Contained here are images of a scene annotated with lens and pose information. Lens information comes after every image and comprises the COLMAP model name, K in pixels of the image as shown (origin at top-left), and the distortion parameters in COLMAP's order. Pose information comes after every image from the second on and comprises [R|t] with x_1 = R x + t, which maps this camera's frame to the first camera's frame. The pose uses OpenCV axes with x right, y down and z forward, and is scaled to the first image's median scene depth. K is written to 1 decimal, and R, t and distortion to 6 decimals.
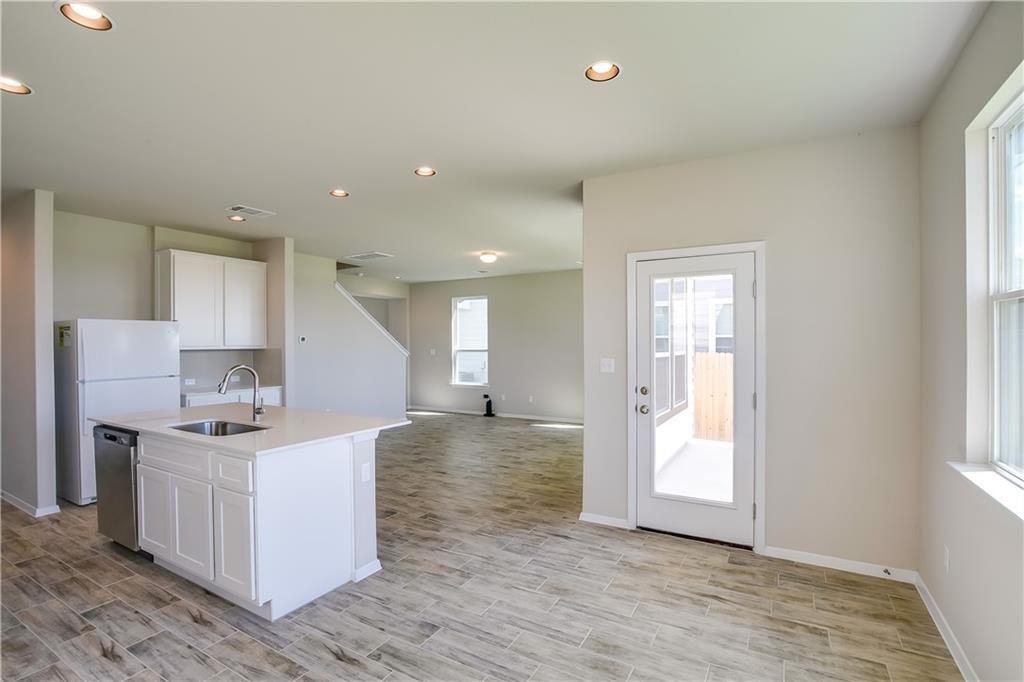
lens RADIAL K [[474.1, 0, 514.0], [0, 474.1, 345.2], [0, 0, 1]] dist [-0.045197, 0.010887]
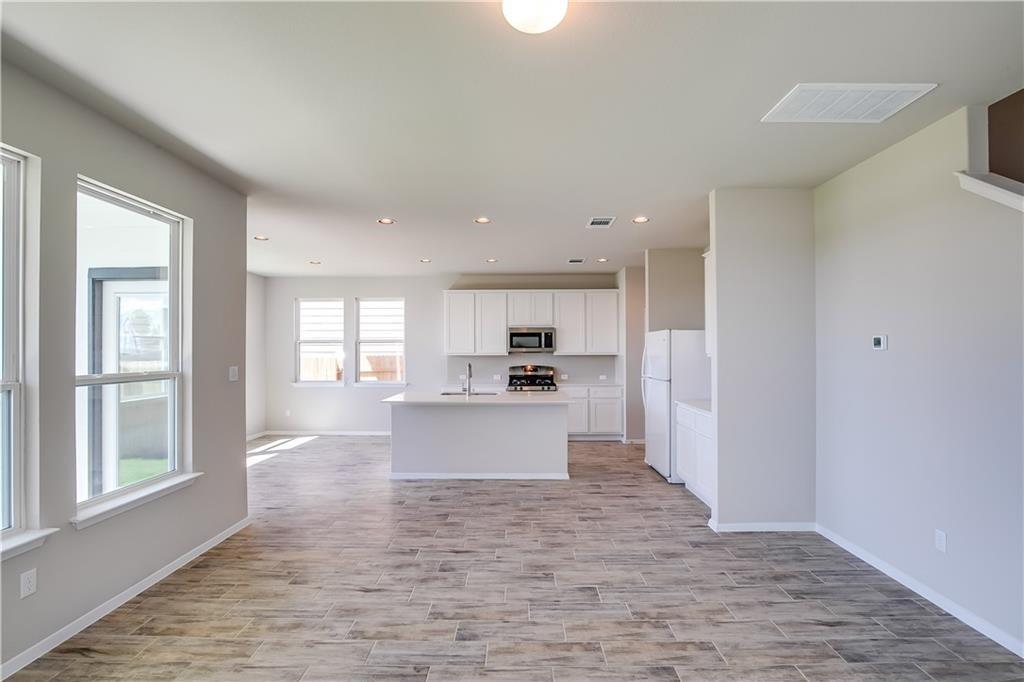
lens RADIAL K [[474.1, 0, 514.0], [0, 474.1, 345.2], [0, 0, 1]] dist [-0.045197, 0.010887]
pose [[-0.875207, 0.001437, -0.483747, 0.083089], [0.003011, 0.999992, -0.002476, -0.010933], [0.483740, -0.003624, -0.875204, 1.413888]]
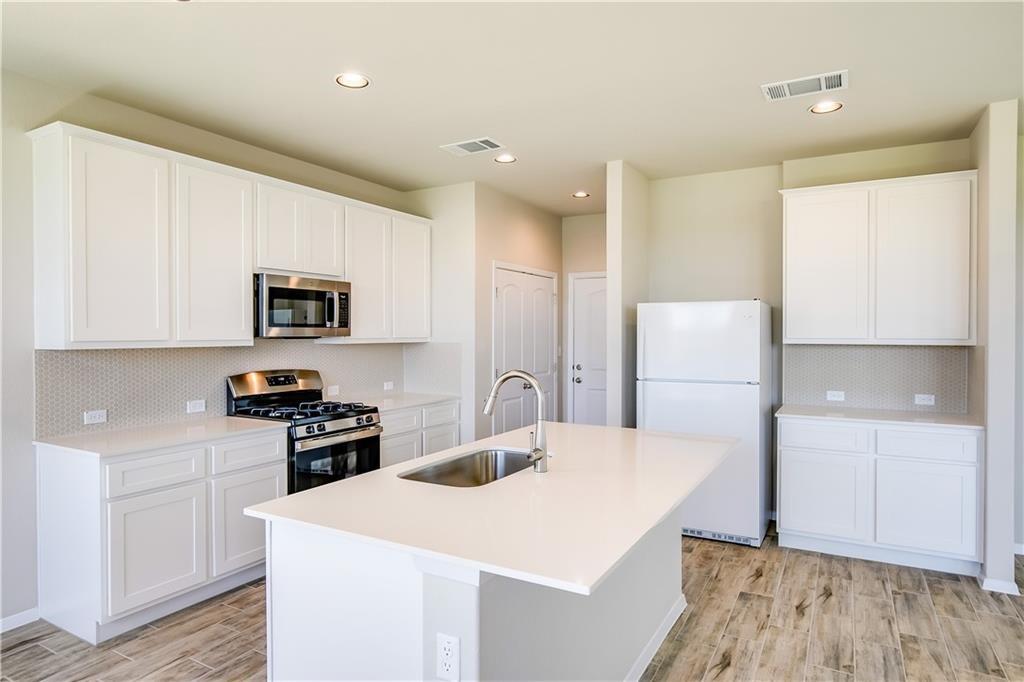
lens RADIAL K [[599.5, 0, 512.0], [0, 599.5, 341.0], [0, 0, 1]] dist [-0.005163, 0.000827]
pose [[0.003426, 0.016907, -0.999851, 0.094805], [-0.007681, 0.999828, 0.016880, -0.004288], [0.999965, 0.007622, 0.003555, 0.514719]]
